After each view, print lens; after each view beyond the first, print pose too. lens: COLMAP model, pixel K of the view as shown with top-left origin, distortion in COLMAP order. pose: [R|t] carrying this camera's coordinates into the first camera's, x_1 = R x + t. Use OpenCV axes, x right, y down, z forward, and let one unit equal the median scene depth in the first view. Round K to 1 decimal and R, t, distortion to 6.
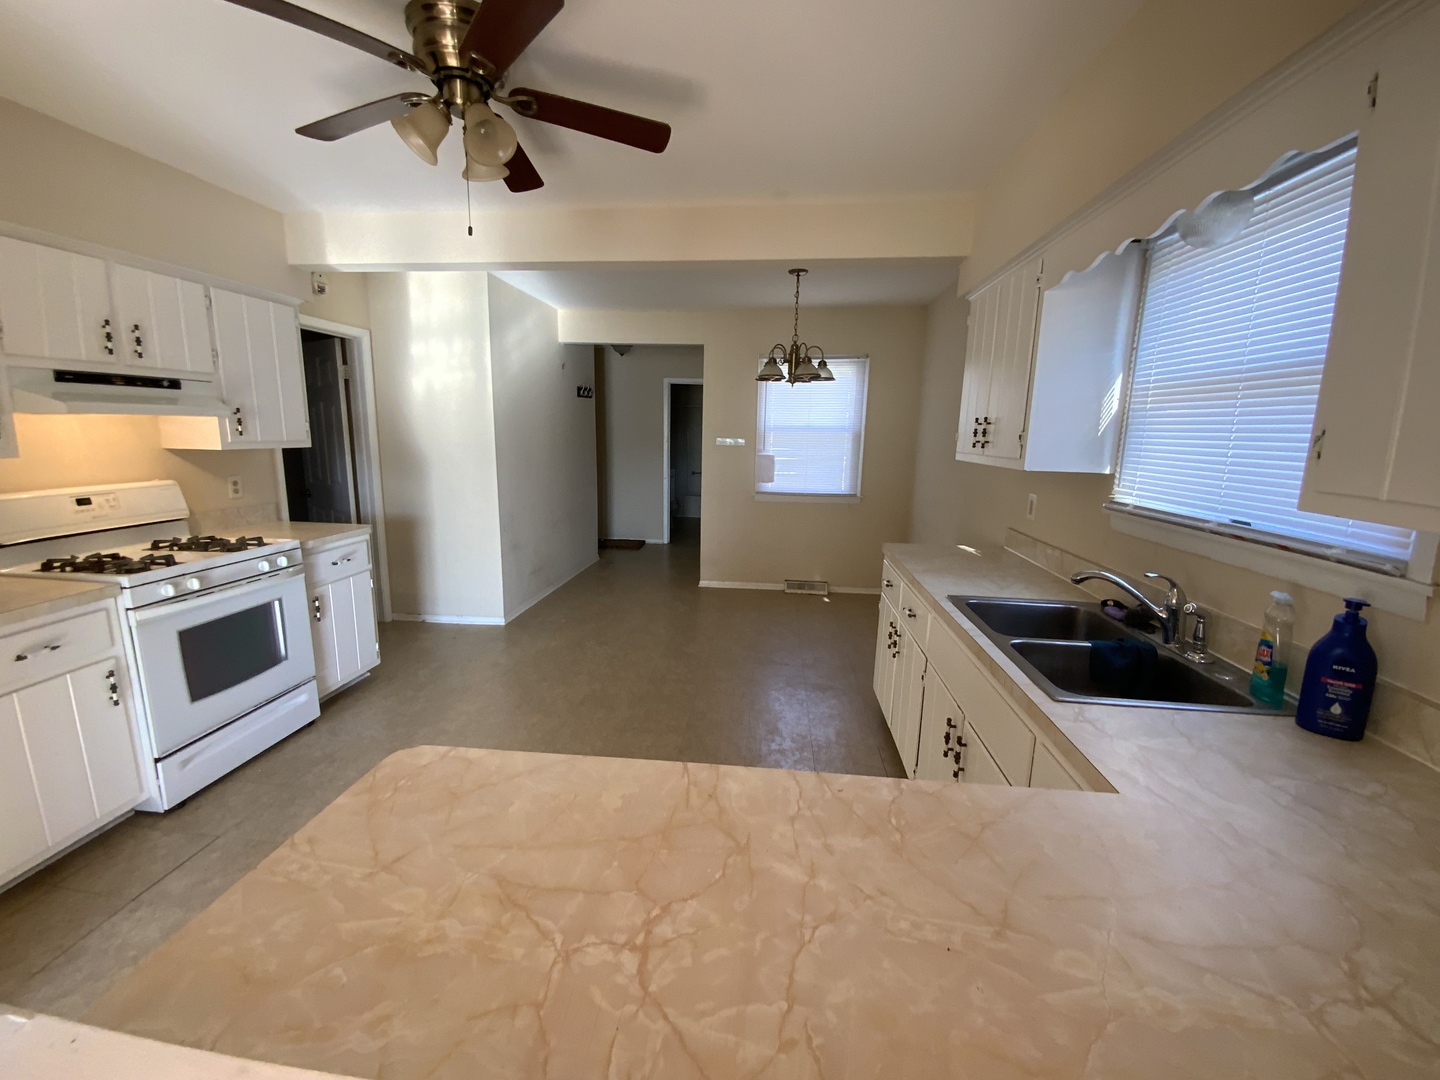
lens RADIAL K [[582.1, 0, 721.0], [0, 582.1, 541.0], [0, 0, 1]] dist [0.004005, -0.002639]
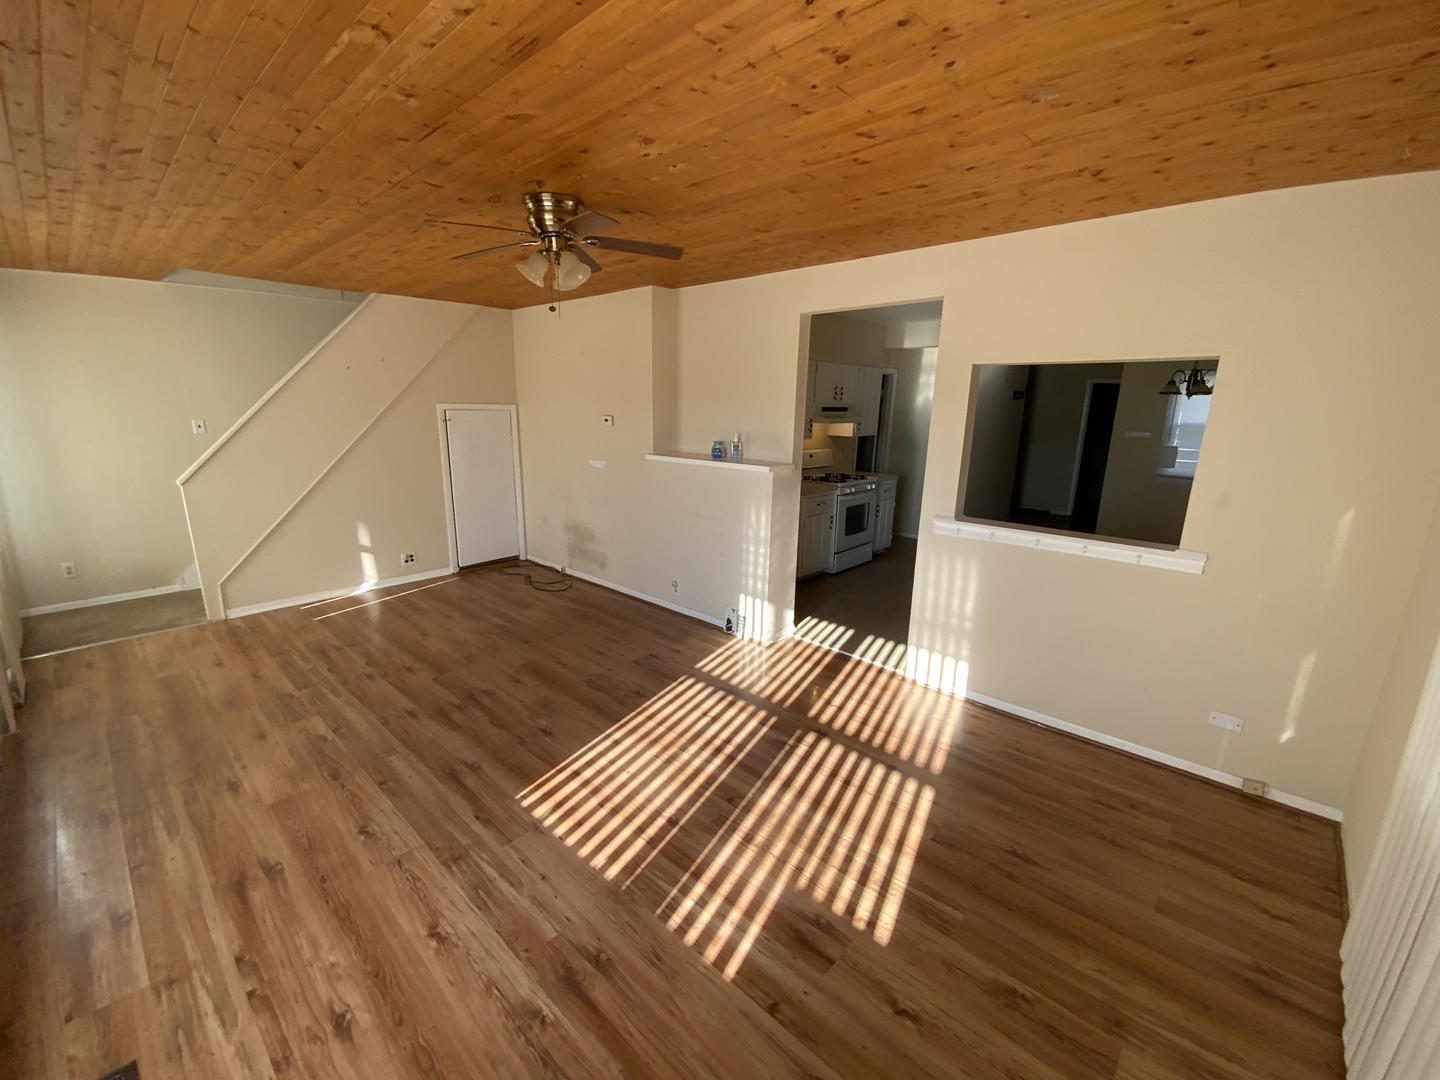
lens RADIAL K [[582.1, 0, 713.9], [0, 582.1, 550.5], [0, 0, 1]] dist [0.004005, -0.002639]
pose [[0.792227, 0.145048, -0.592737, 0.137079], [-0.113520, 0.989415, 0.090393, 0.138084], [0.599575, -0.004324, 0.800307, -1.123284]]
